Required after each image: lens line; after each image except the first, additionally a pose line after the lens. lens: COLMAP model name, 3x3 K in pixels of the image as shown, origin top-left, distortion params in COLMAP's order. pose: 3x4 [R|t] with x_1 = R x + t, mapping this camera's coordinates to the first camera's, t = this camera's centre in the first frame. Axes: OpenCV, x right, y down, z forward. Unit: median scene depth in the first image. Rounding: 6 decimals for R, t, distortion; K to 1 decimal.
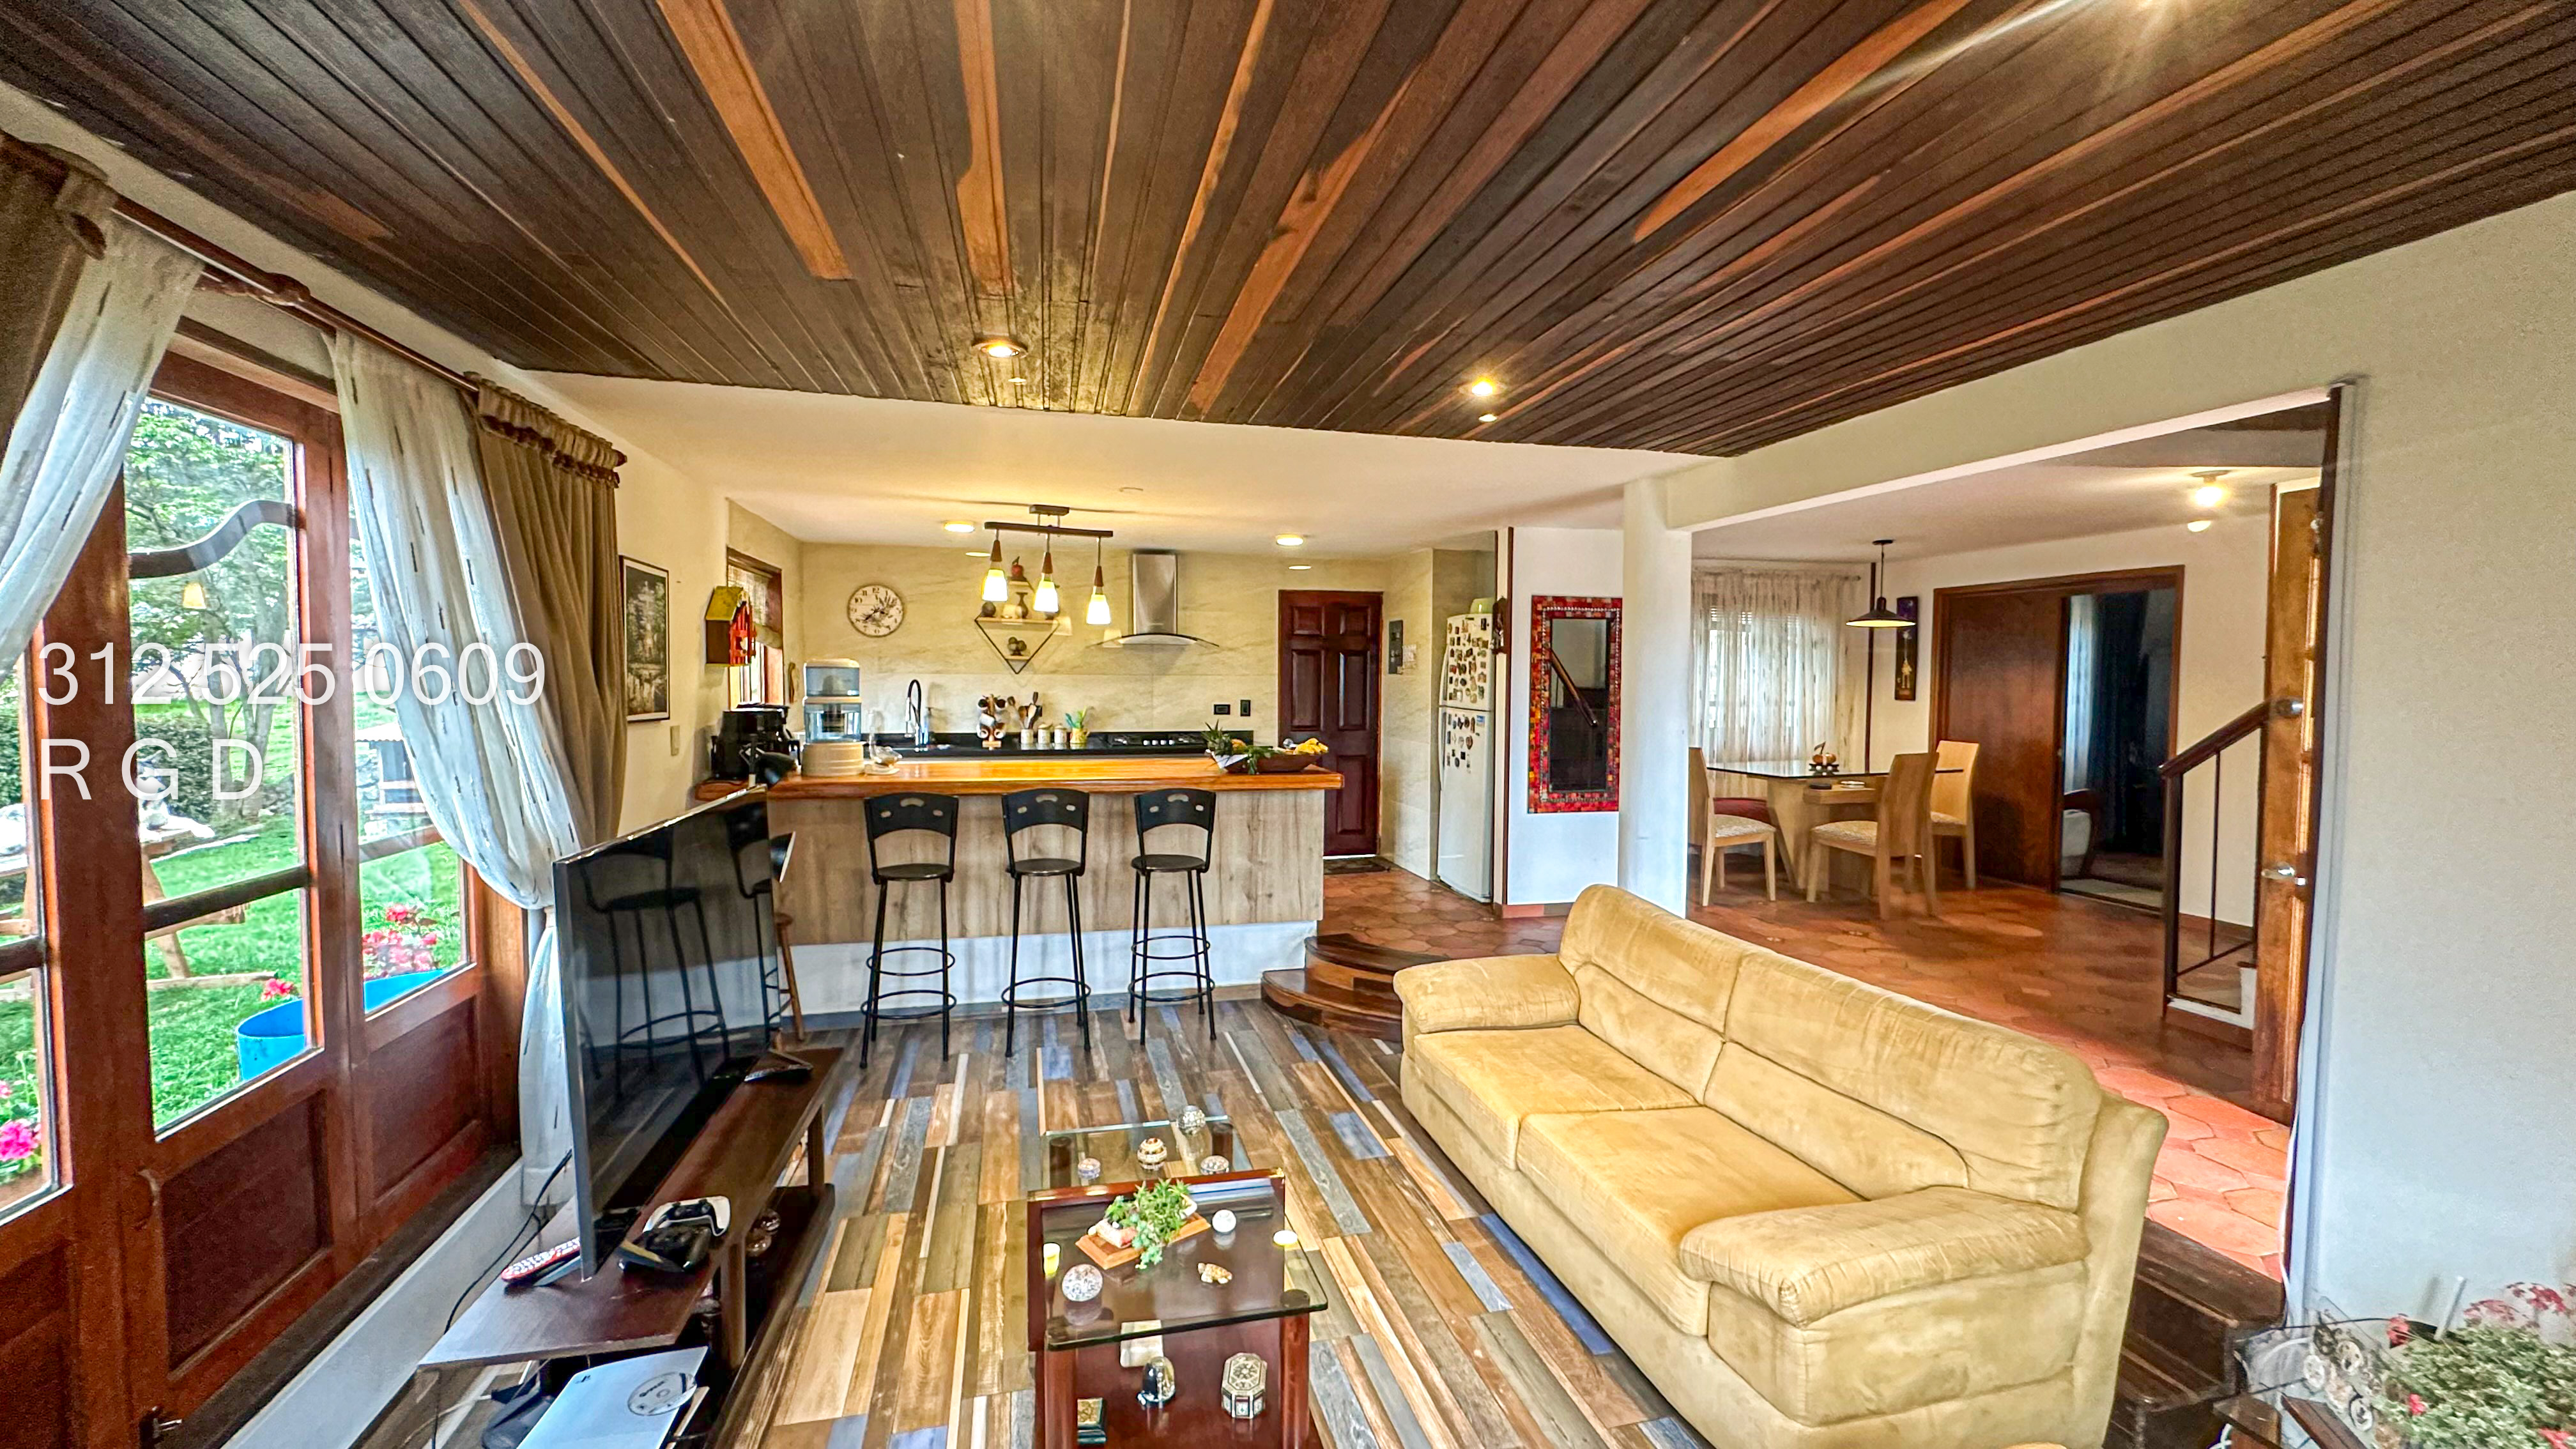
lens RADIAL K [[1028.4, 0, 1284.8], [0, 1028.4, 721.6], [0, 0, 1]] dist [-0.005001, 0.001268]
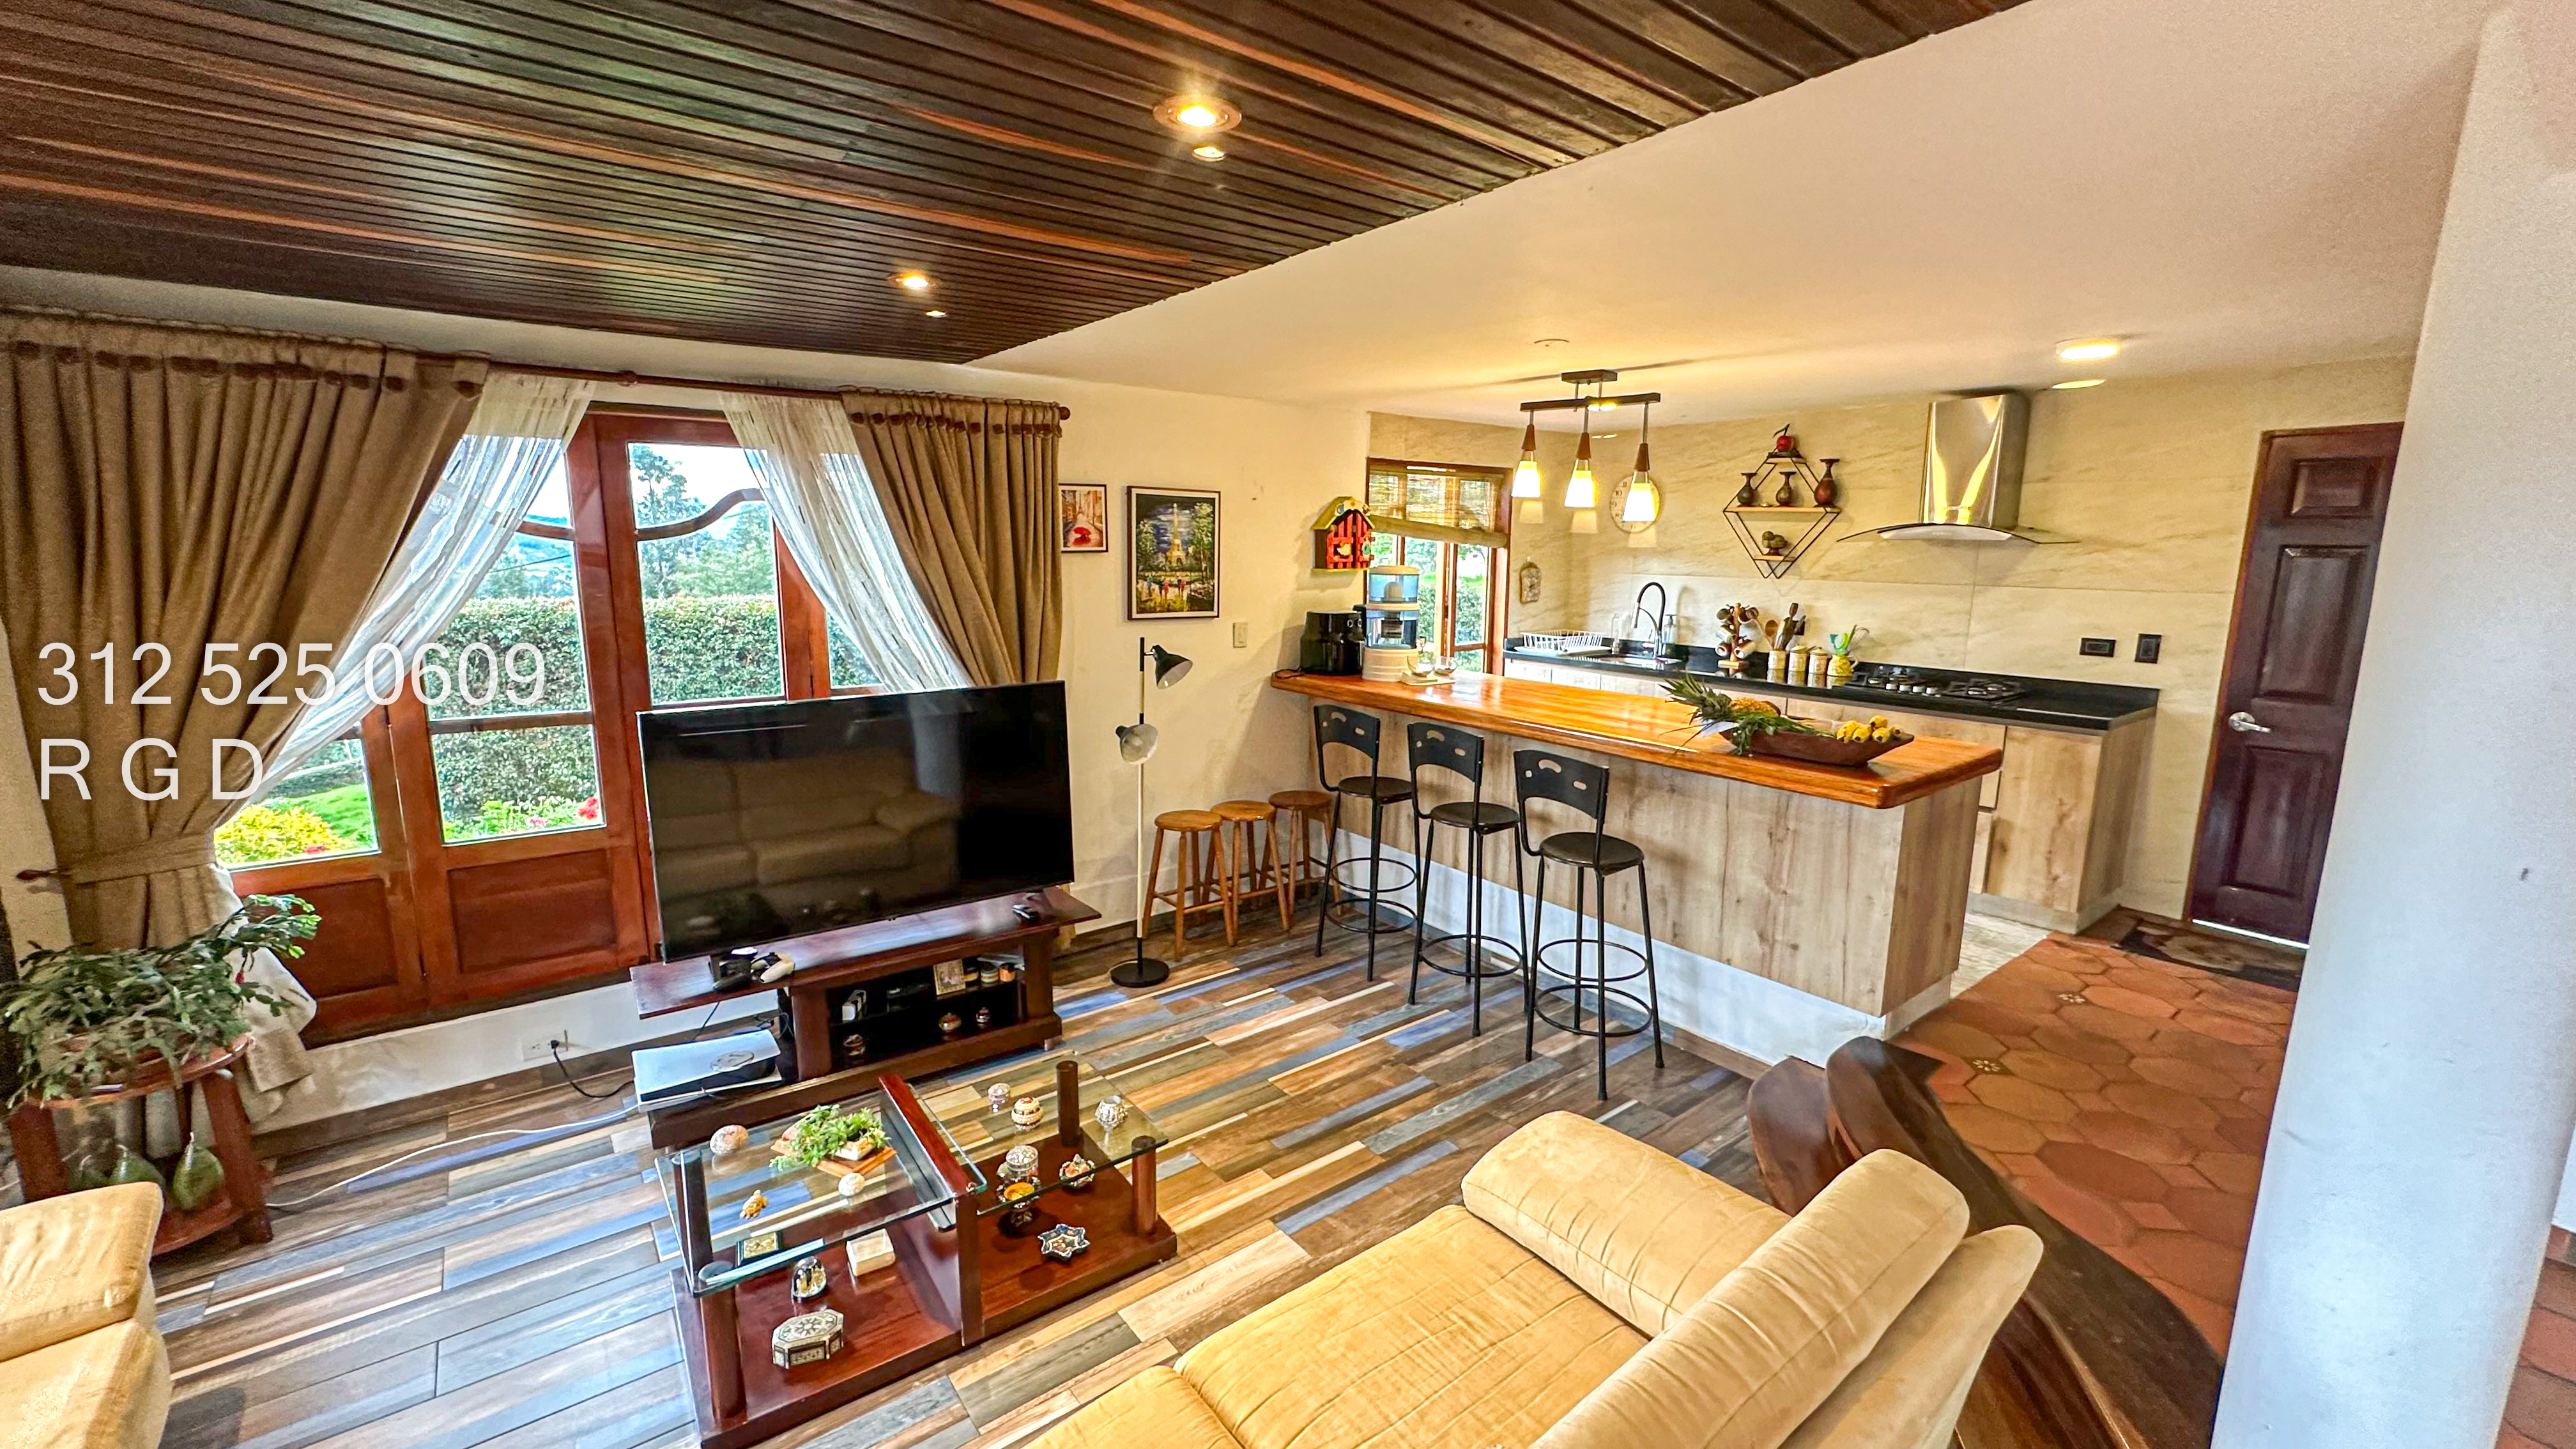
lens RADIAL K [[1028.4, 0, 1284.7], [0, 1028.4, 722.6], [0, 0, 1]] dist [-0.005001, 0.001268]
pose [[0.395762, 0.156976, -0.904838, 0.353954], [-0.046732, 0.987449, 0.150868, -0.043193], [0.917163, -0.017423, 0.398130, 0.385552]]
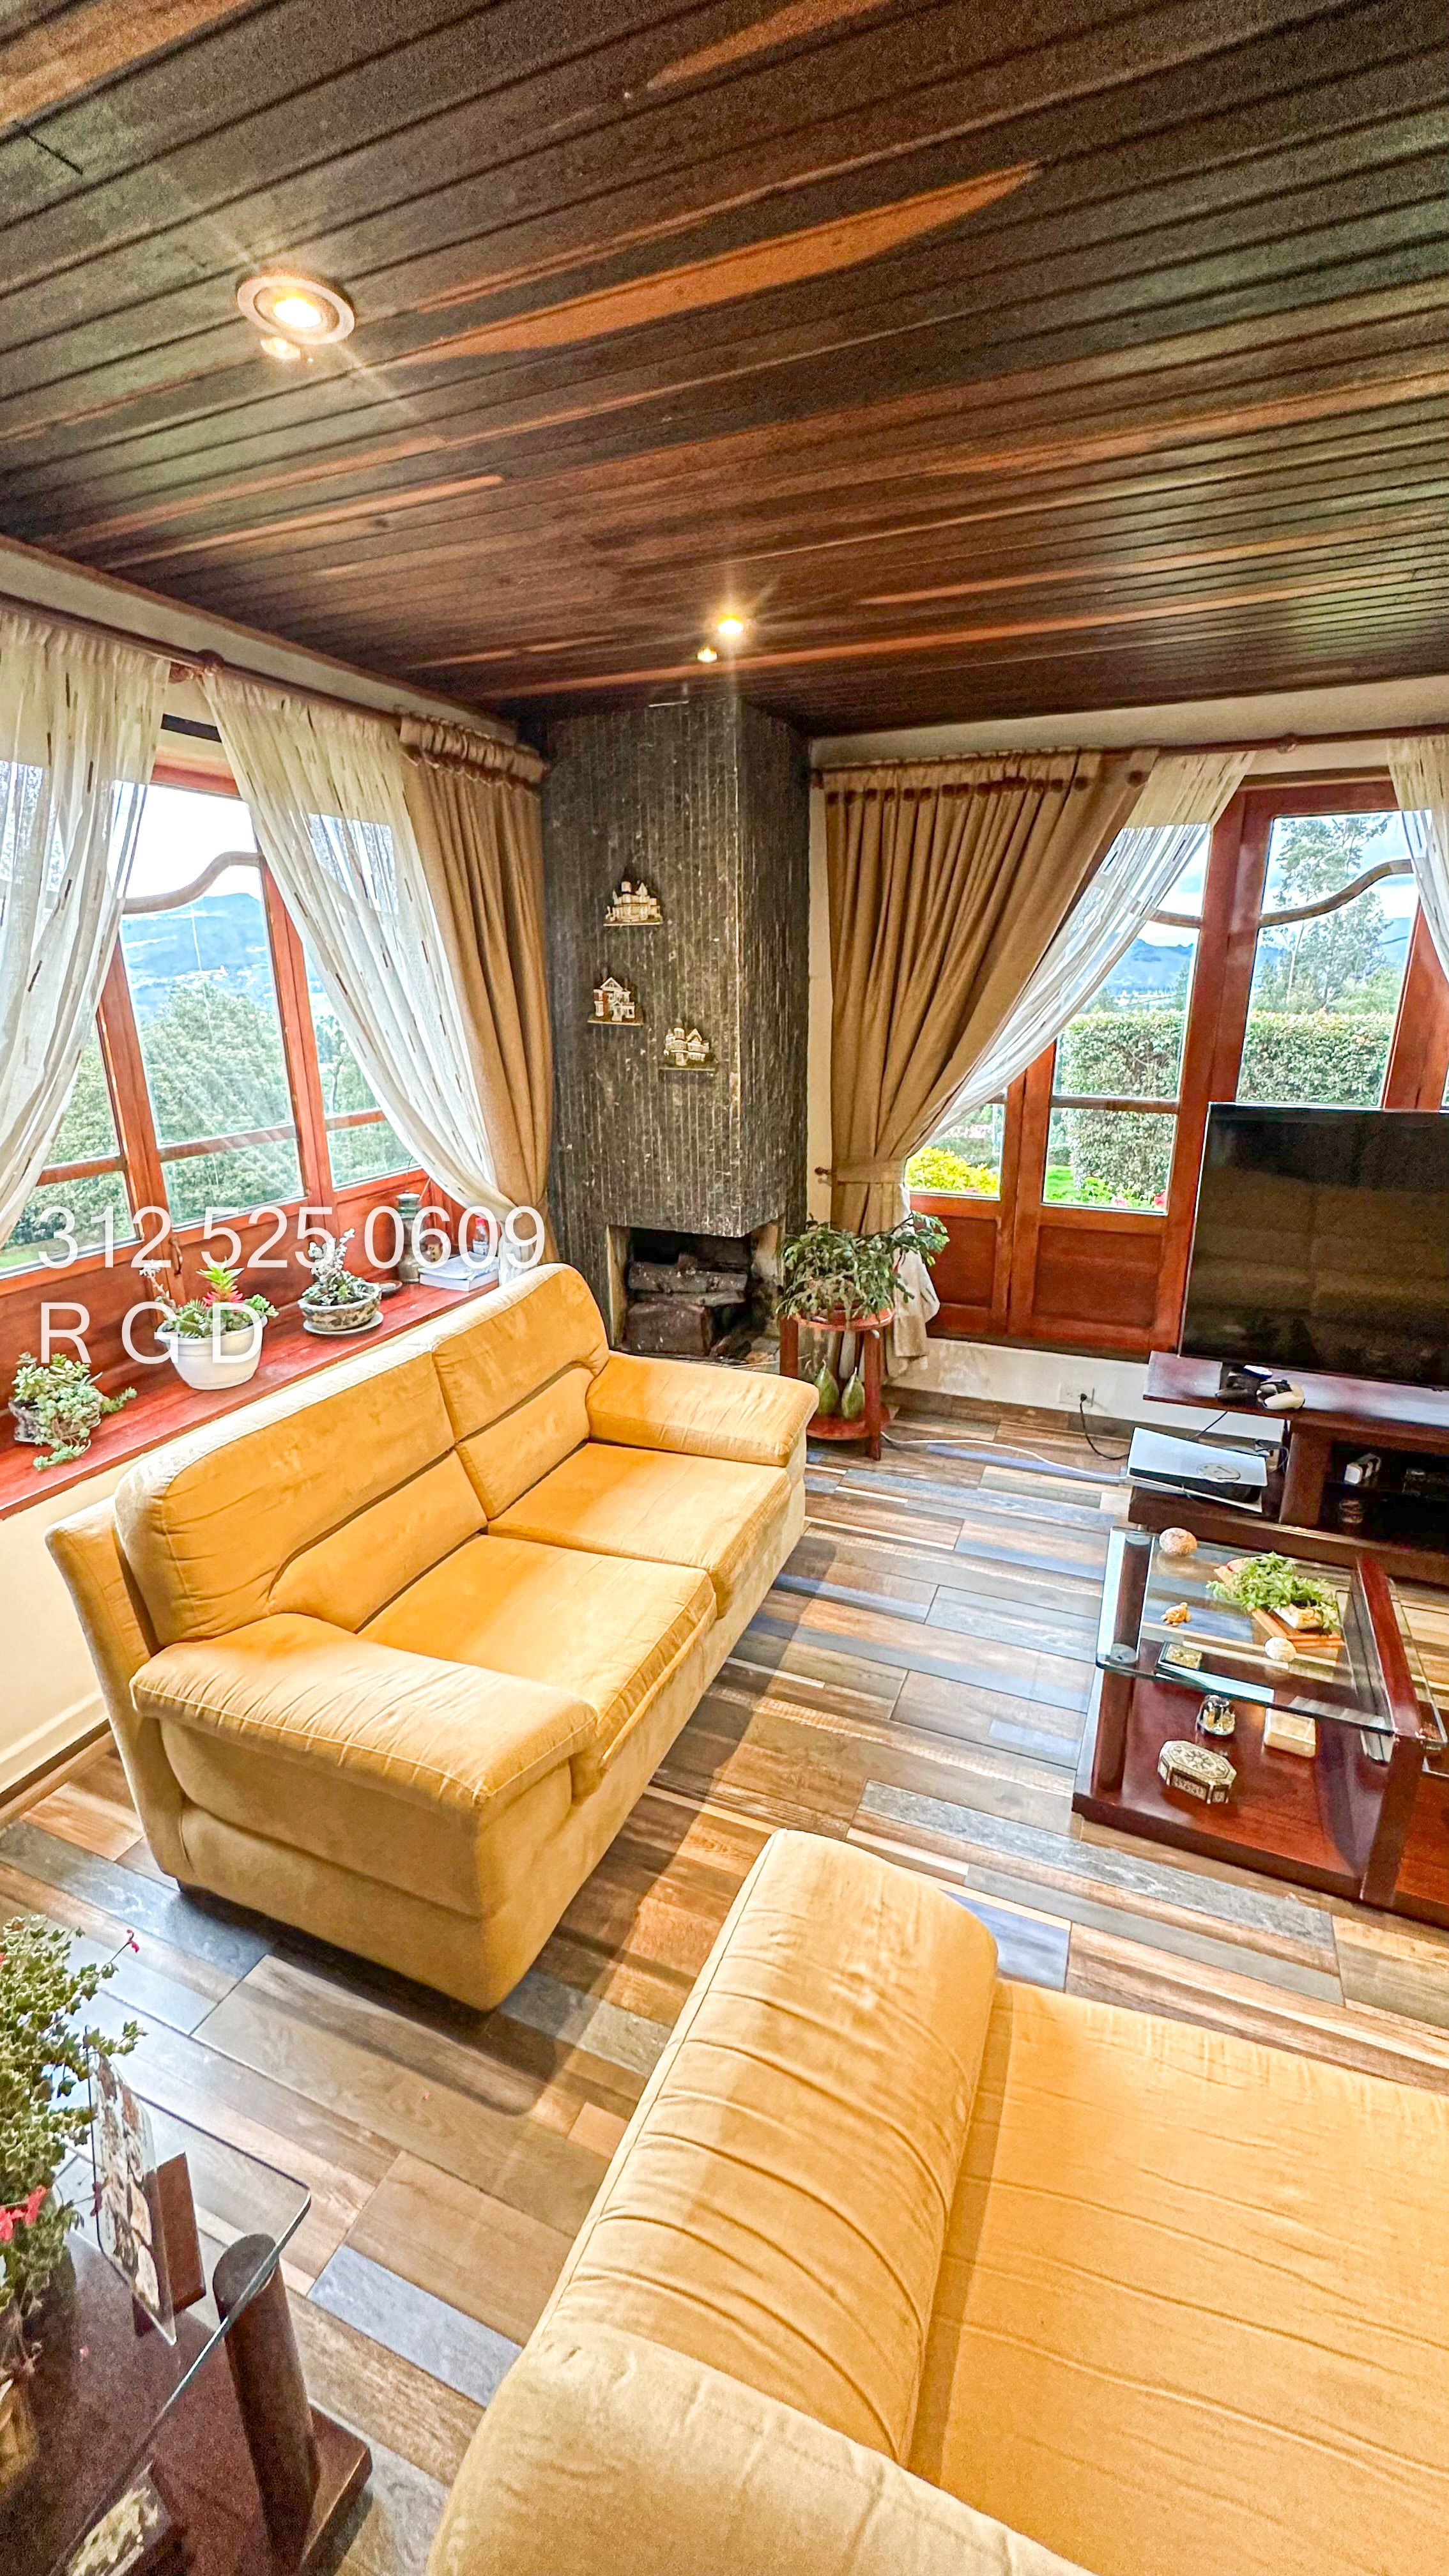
lens RADIAL K [[1028.4, 0, 726.9], [0, 1028.4, 1285.2], [0, 0, 1]] dist [-0.005001, 0.001268]
pose [[-0.604003, 0.235438, -0.761413, 0.310587], [-0.026272, 0.948969, 0.314273, -0.023449], [0.796549, 0.209826, -0.566995, 0.407782]]
